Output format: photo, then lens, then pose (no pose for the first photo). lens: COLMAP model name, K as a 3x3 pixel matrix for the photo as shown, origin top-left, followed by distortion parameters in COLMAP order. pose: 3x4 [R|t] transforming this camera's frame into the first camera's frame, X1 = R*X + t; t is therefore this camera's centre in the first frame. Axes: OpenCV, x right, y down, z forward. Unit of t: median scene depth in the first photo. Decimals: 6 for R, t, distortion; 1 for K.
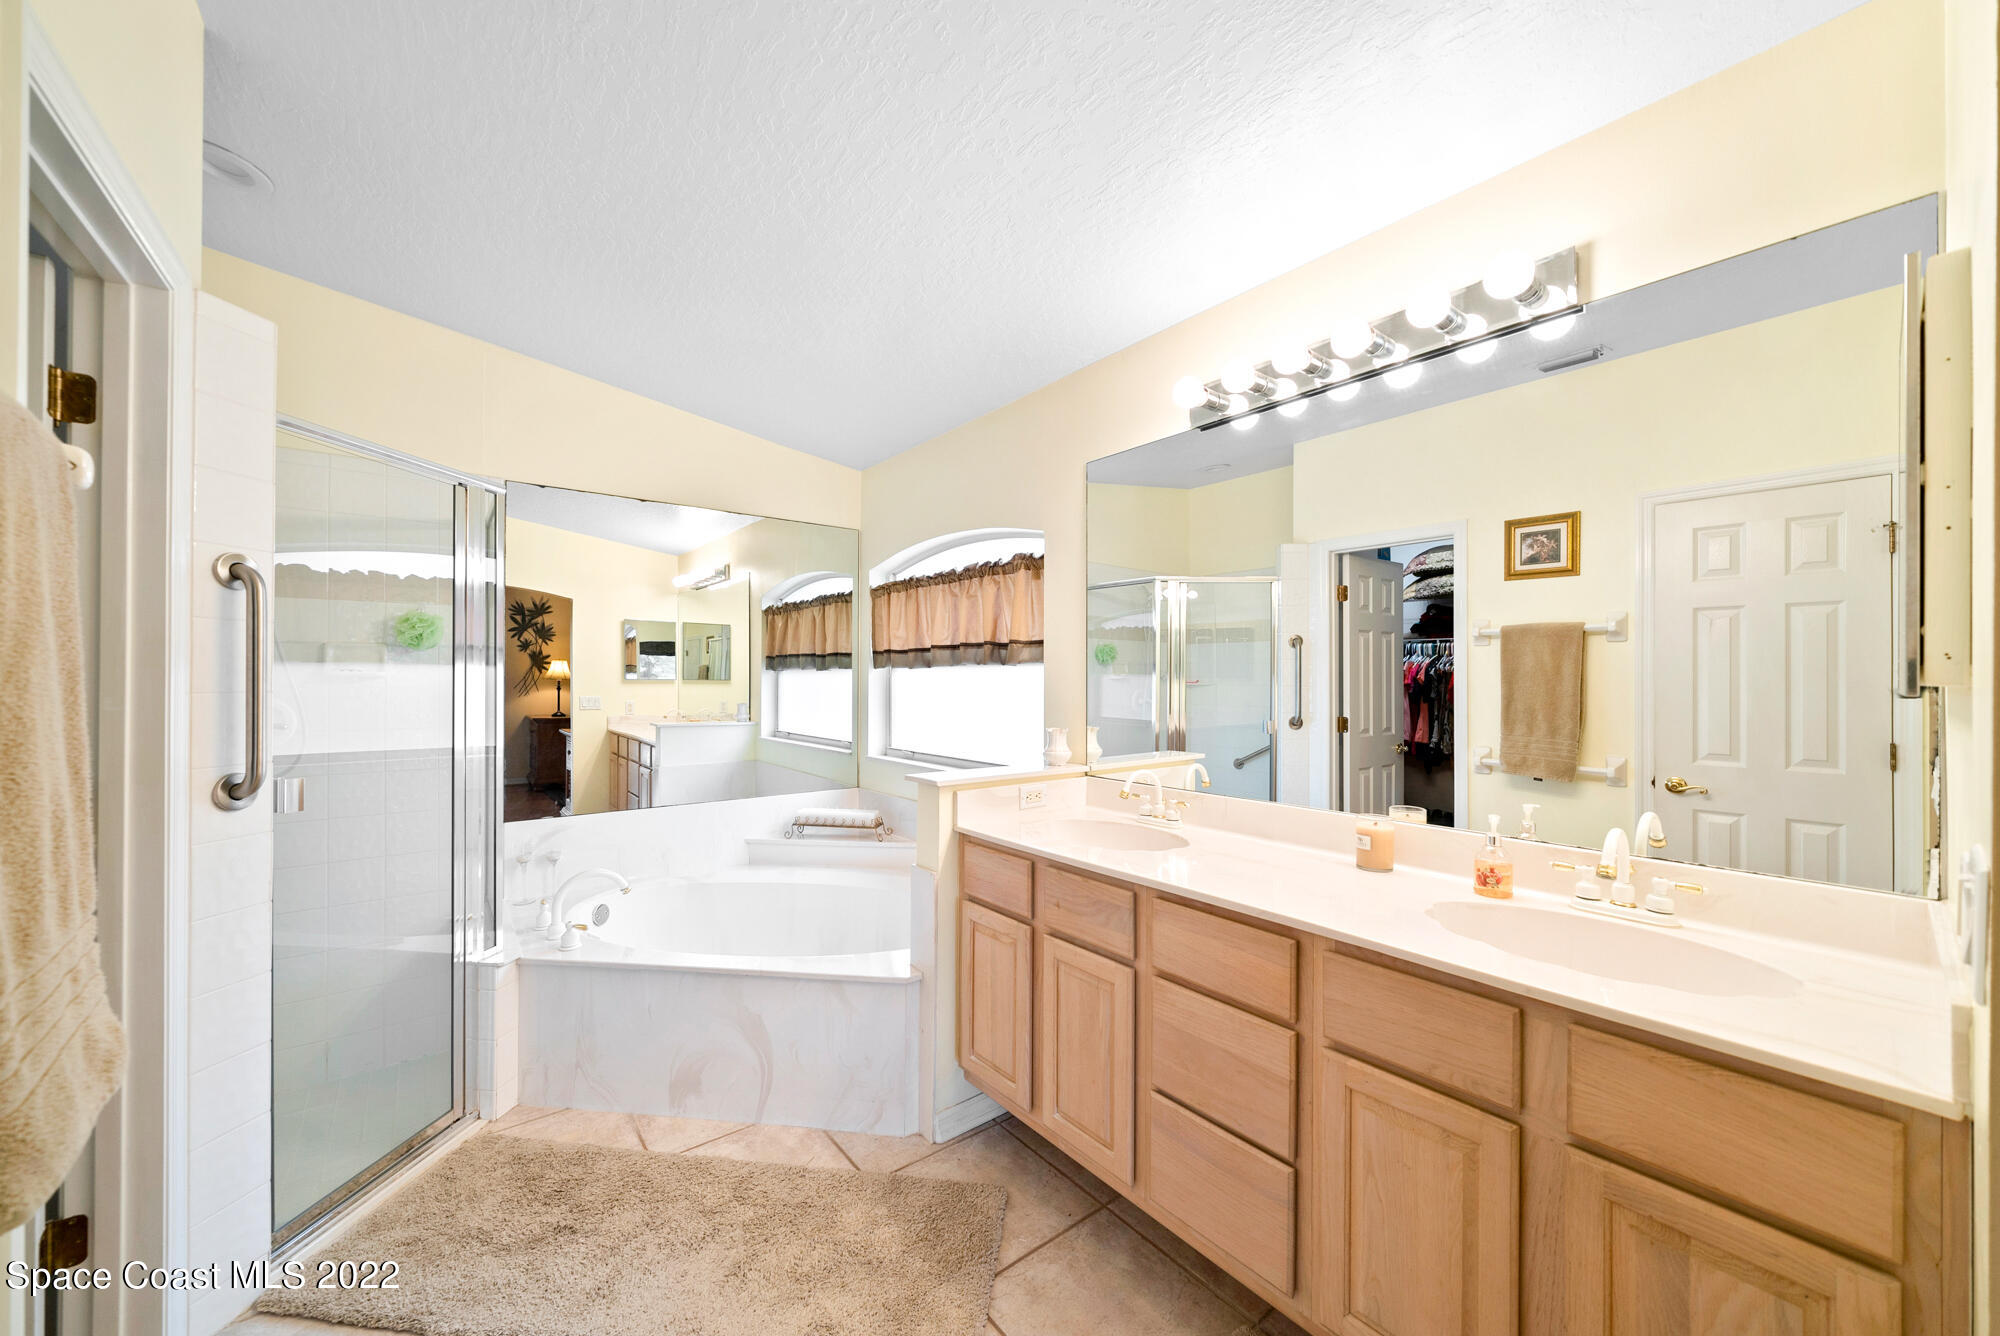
lens RADIAL K [[720.9, 0, 1007.4], [0, 720.9, 677.6], [0, 0, 1]] dist [-0.001084, -0.000236]
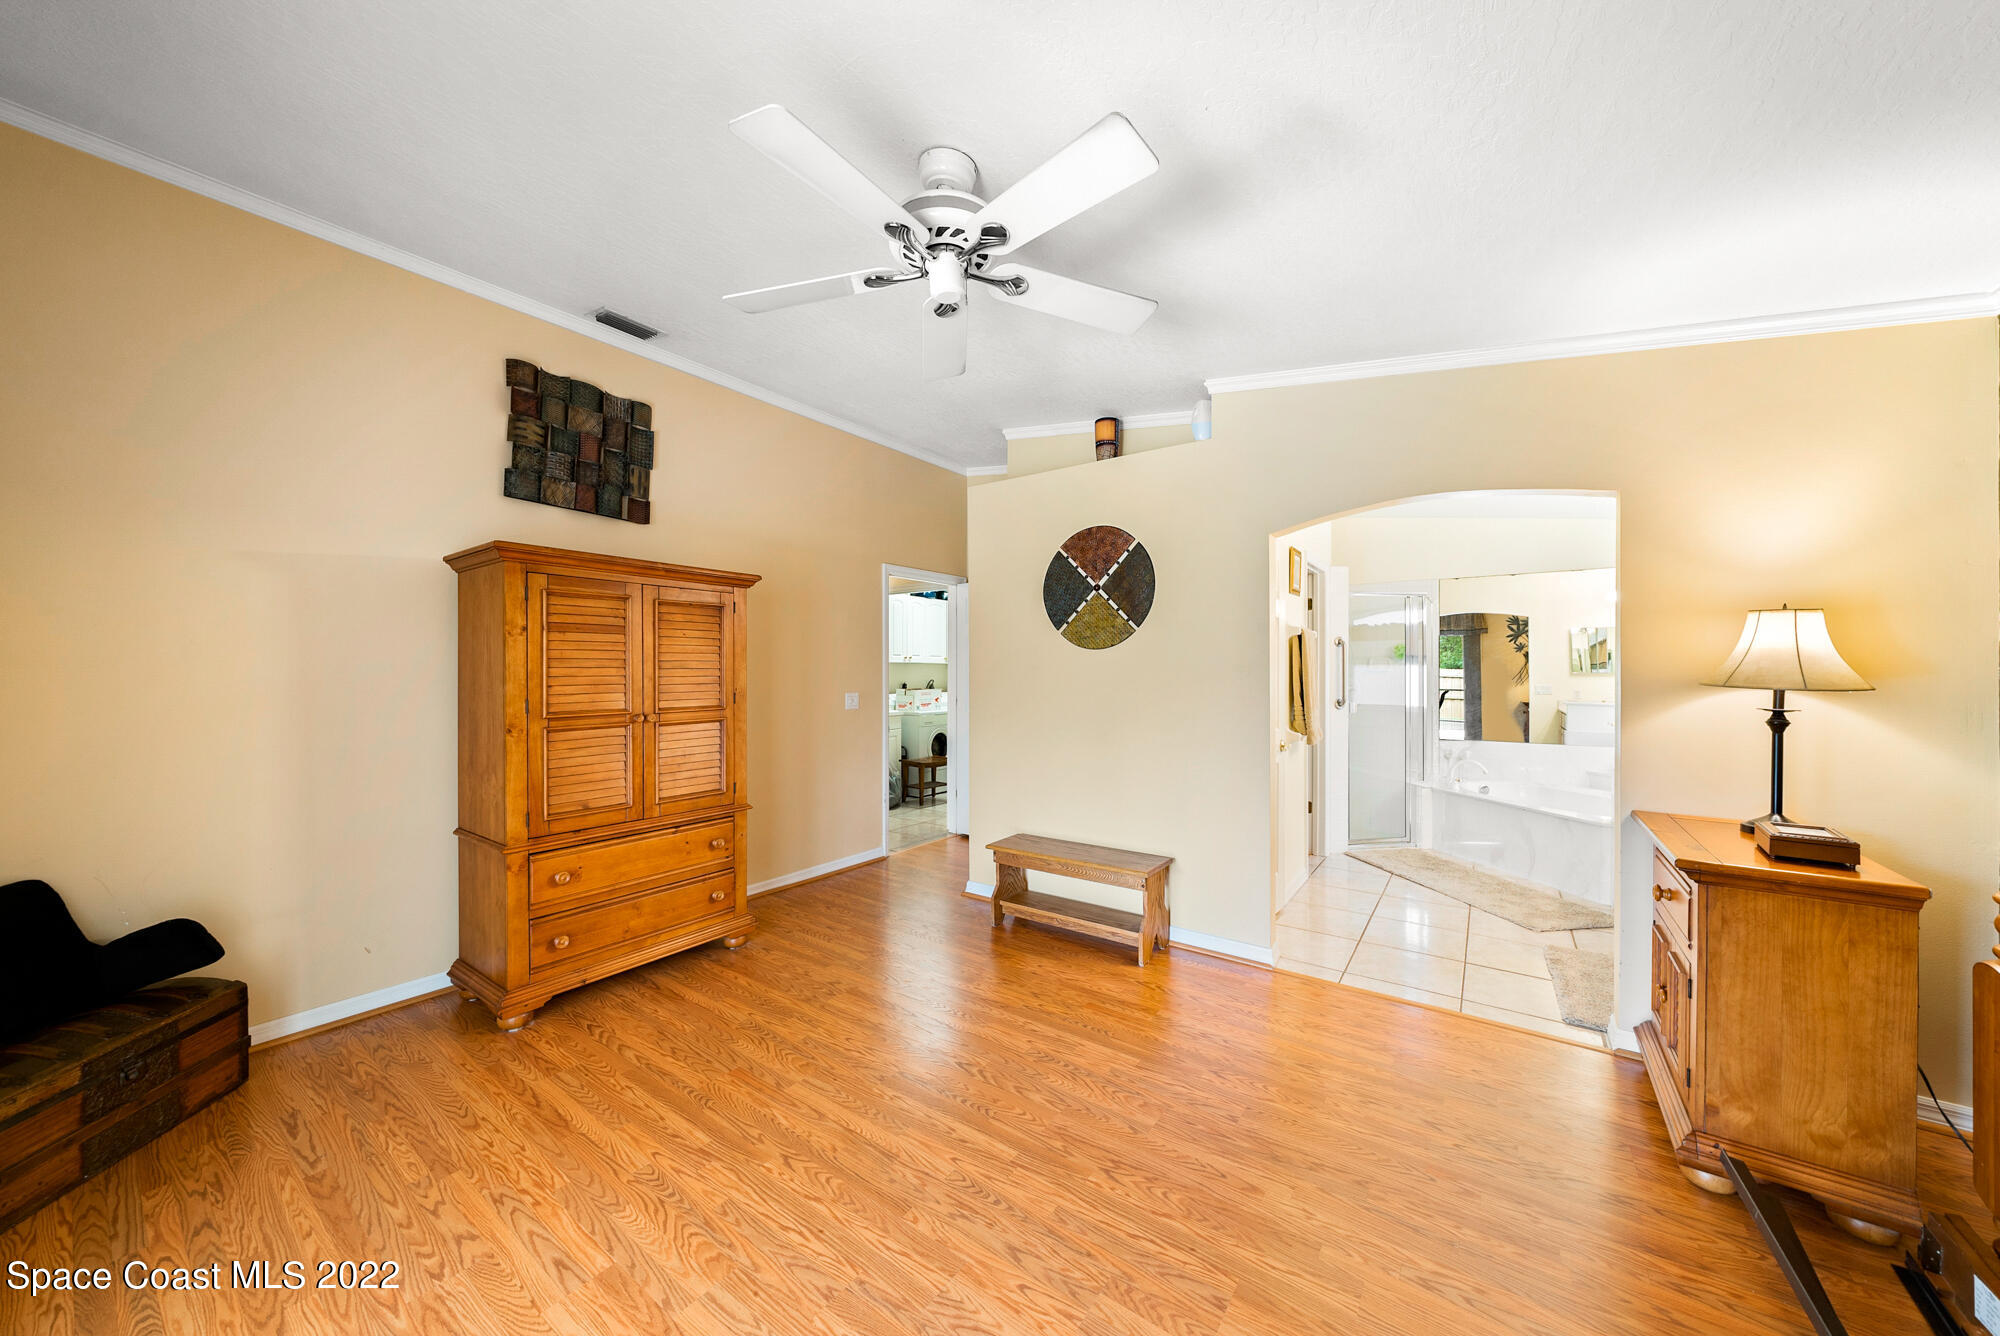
lens RADIAL K [[688.2, 0, 992.6], [0, 688.2, 674.1], [0, 0, 1]] dist [-0.001930, -0.000074]
pose [[0.262793, -0.003243, -0.964847, 1.149272], [0.002320, 0.999994, -0.002729, 0.017150], [0.964850, -0.001522, 0.262798, -1.011167]]
